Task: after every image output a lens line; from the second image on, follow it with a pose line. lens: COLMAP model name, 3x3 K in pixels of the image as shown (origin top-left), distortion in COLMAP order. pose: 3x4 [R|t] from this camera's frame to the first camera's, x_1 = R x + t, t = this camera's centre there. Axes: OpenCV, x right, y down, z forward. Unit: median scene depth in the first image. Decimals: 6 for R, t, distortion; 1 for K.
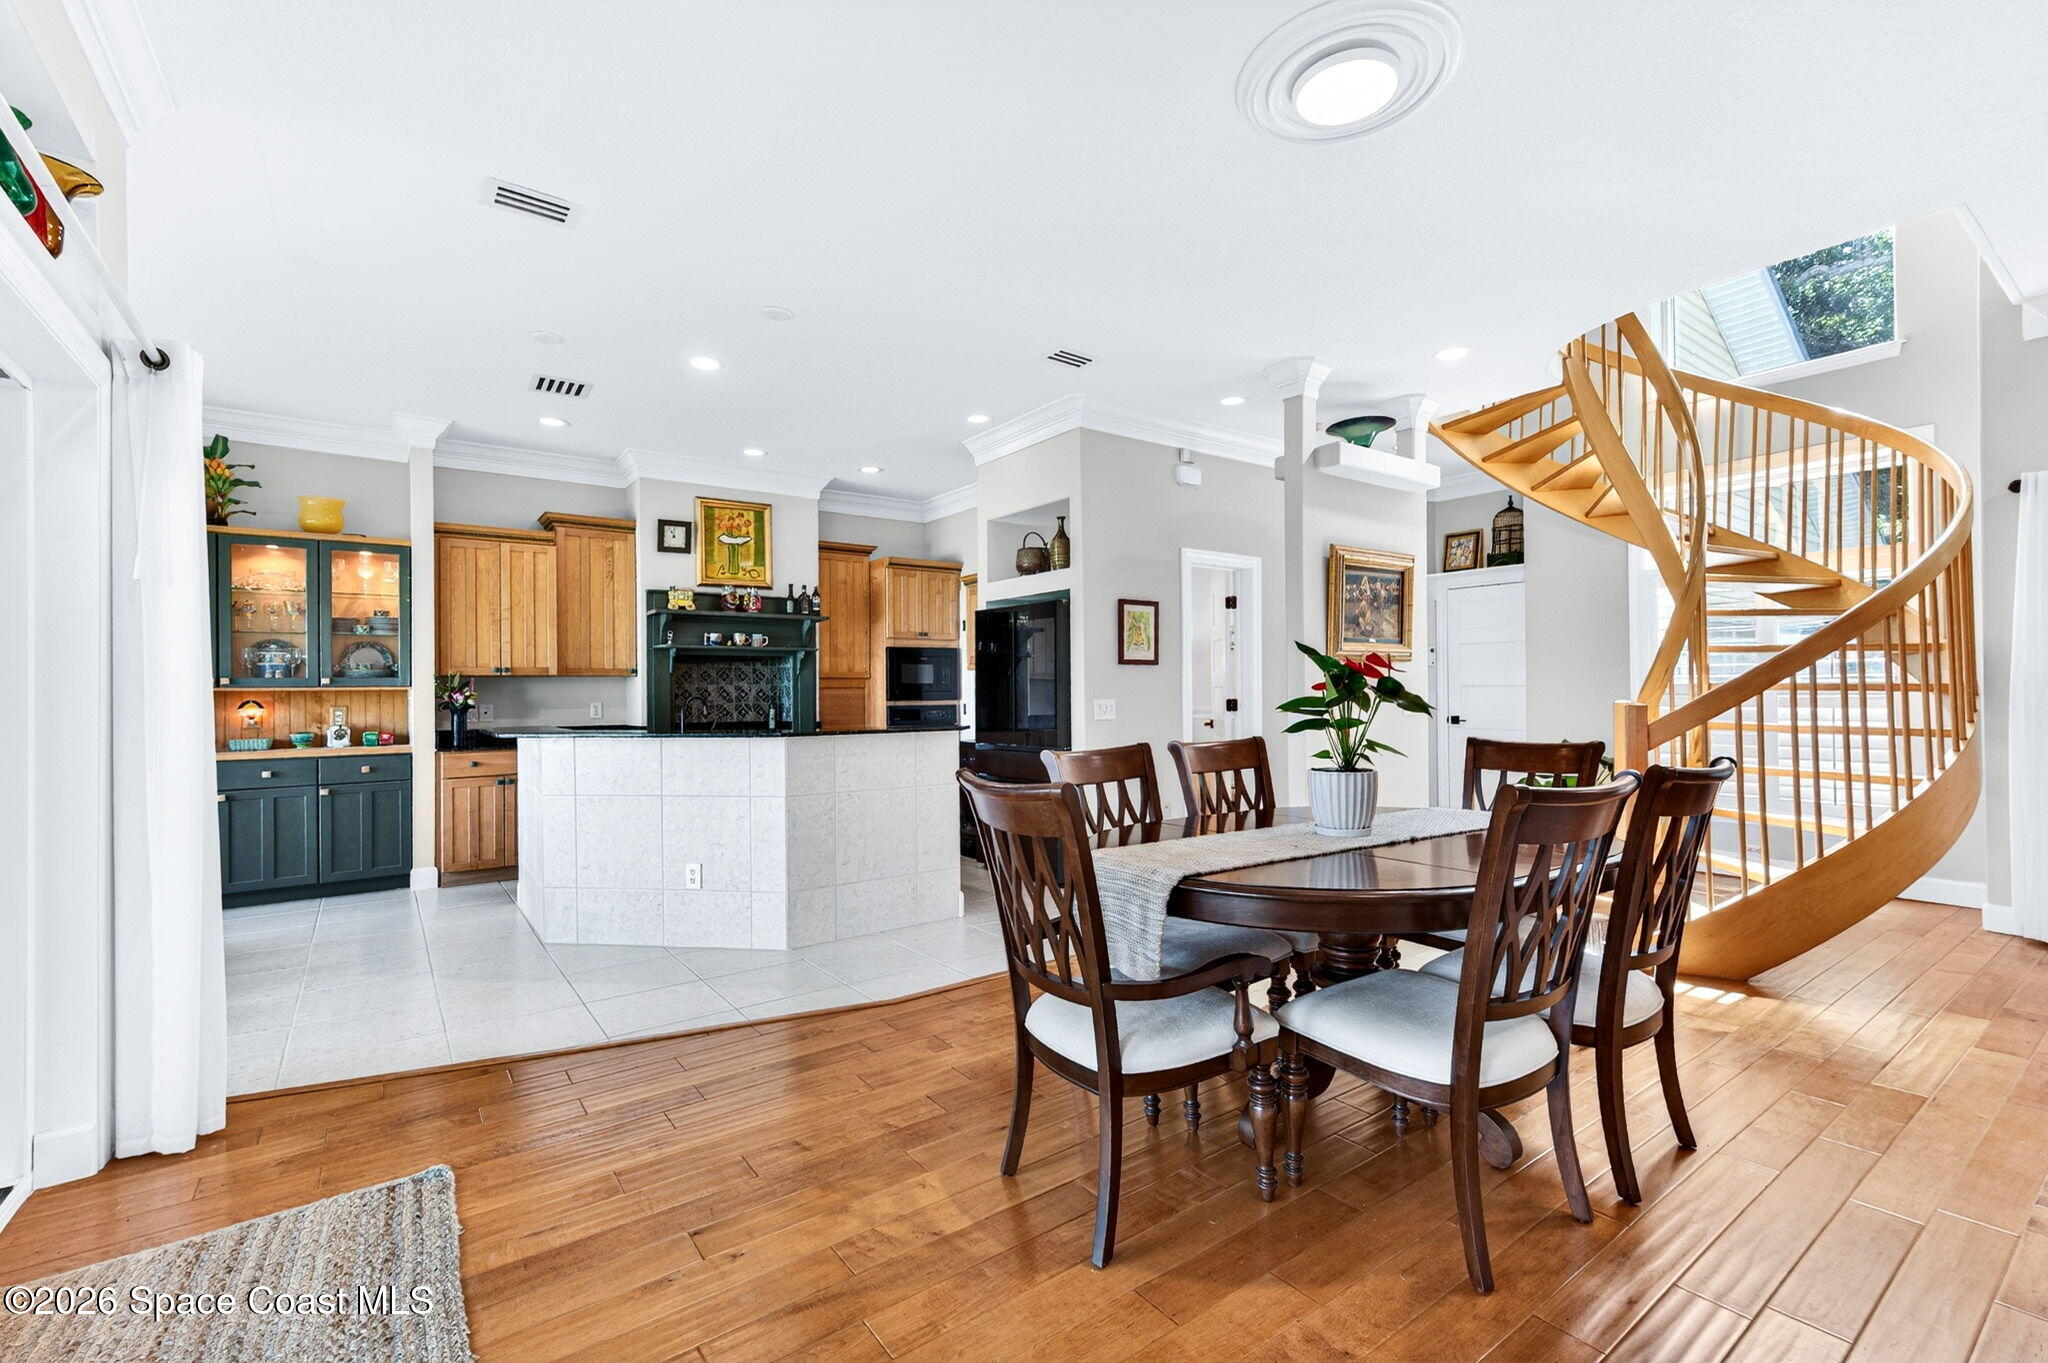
lens RADIAL K [[887.5, 0, 1024.0], [0, 887.5, 683.0], [0, 0, 1]] dist [0.002317, 0.001893]
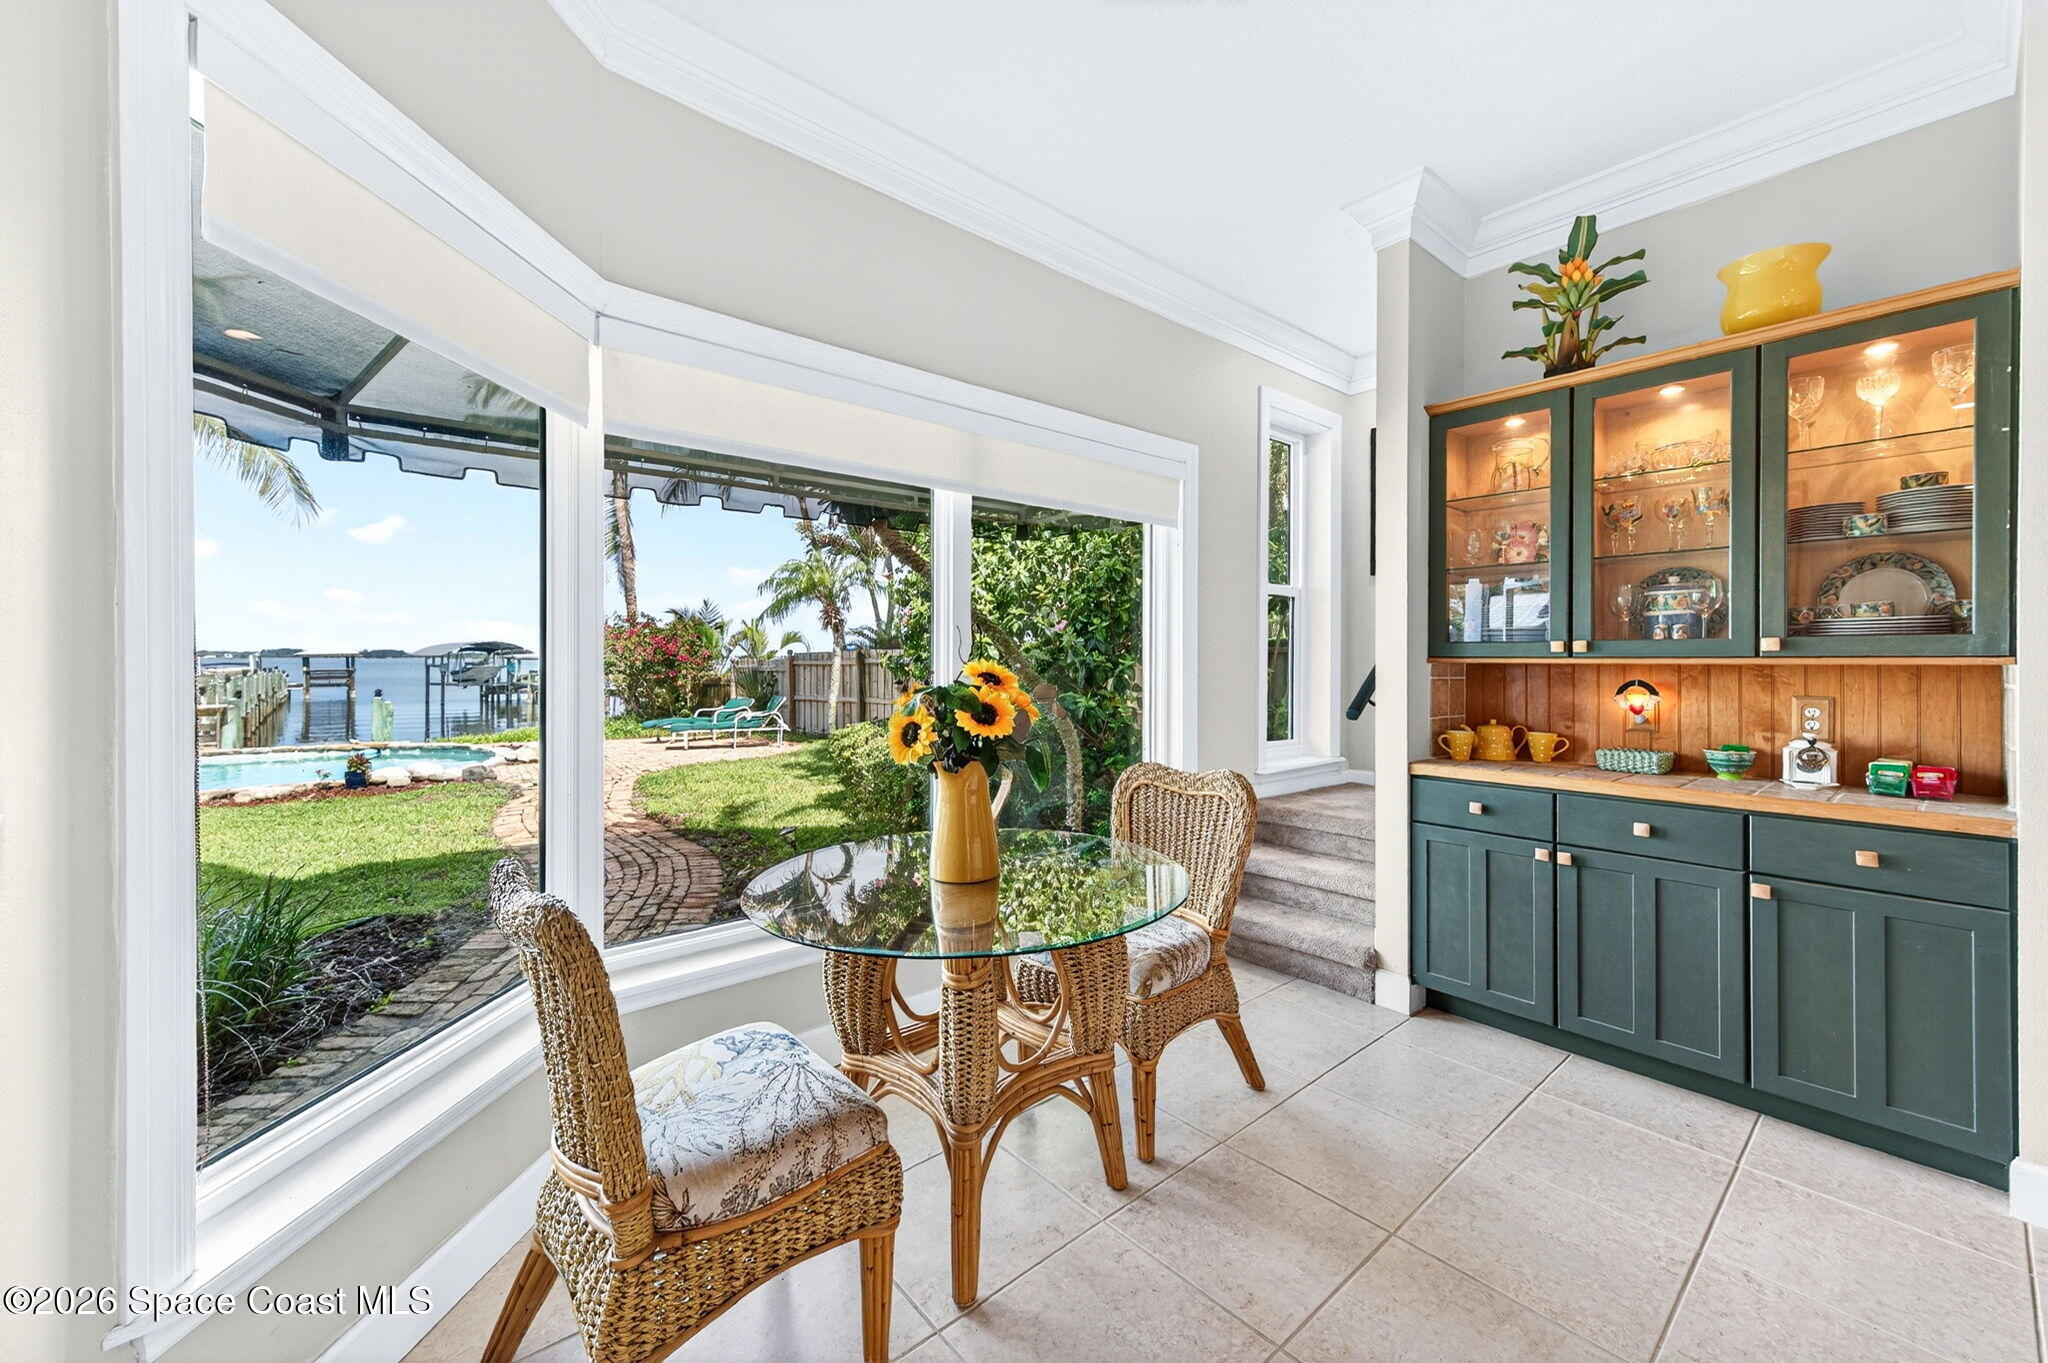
lens RADIAL K [[803.6, 0, 1035.3], [0, 803.6, 662.5], [0, 0, 1]] dist [0.012412, -0.000834]
pose [[0.091699, 0.013091, -0.995701, -0.419001], [0.008264, 0.999869, 0.013907, -0.002066], [0.995752, -0.009504, 0.091579, 0.607695]]
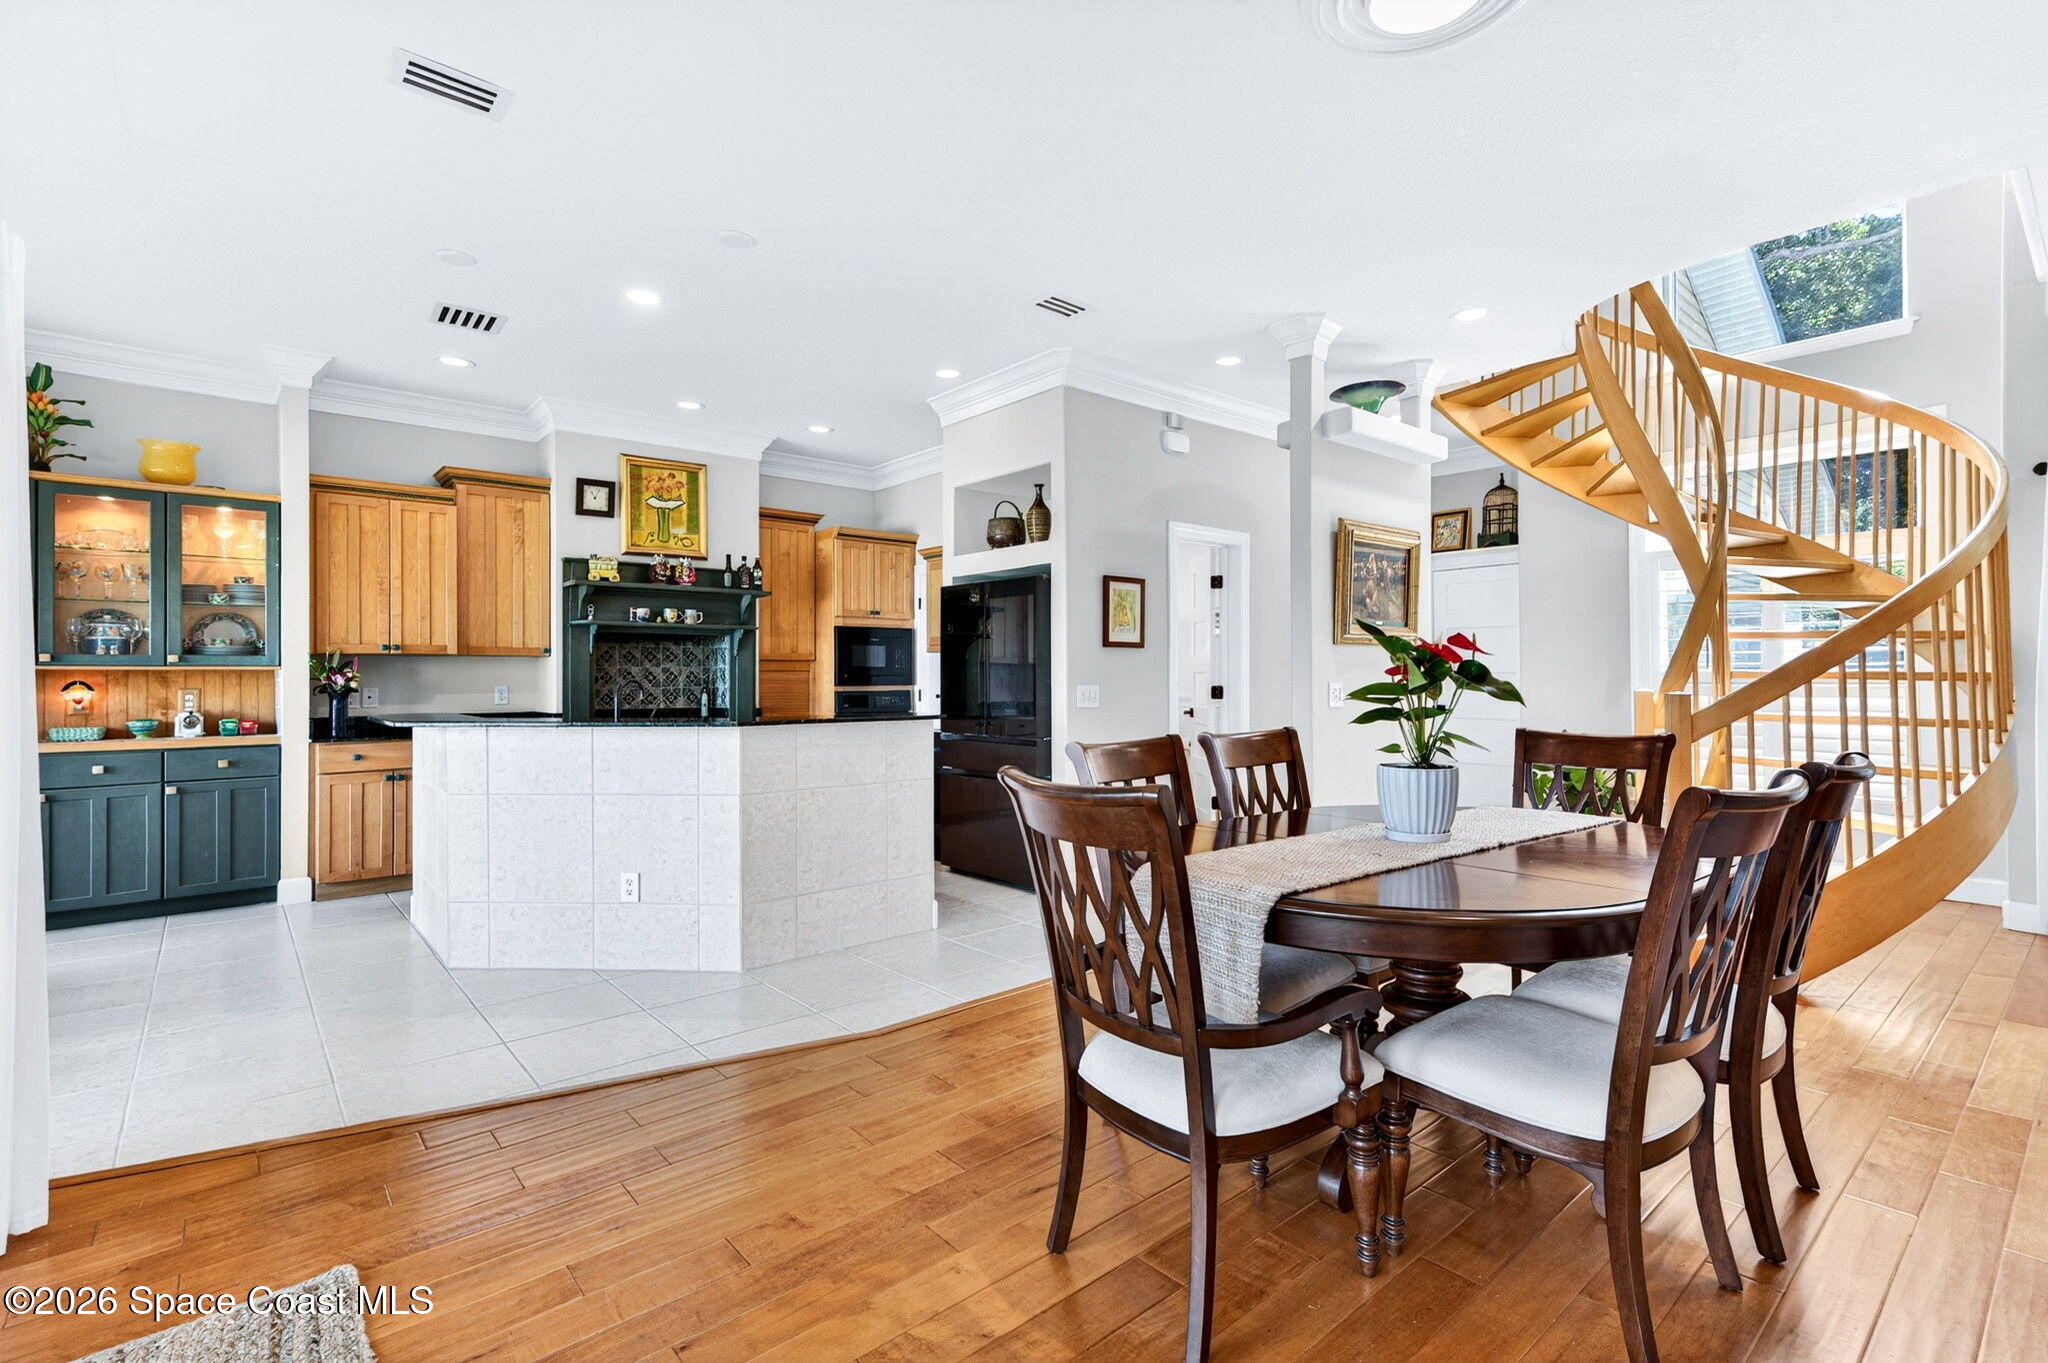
lens RADIAL K [[937.5, 0, 1022.7], [0, 937.5, 666.8], [0, 0, 1]] dist [0.008080, -0.000892]
pose [[0.997240, 0.006621, 0.073951, -0.049761], [-0.006498, 0.999977, -0.001907, 0.001816], [-0.073961, 0.001422, 0.997260, 0.049834]]
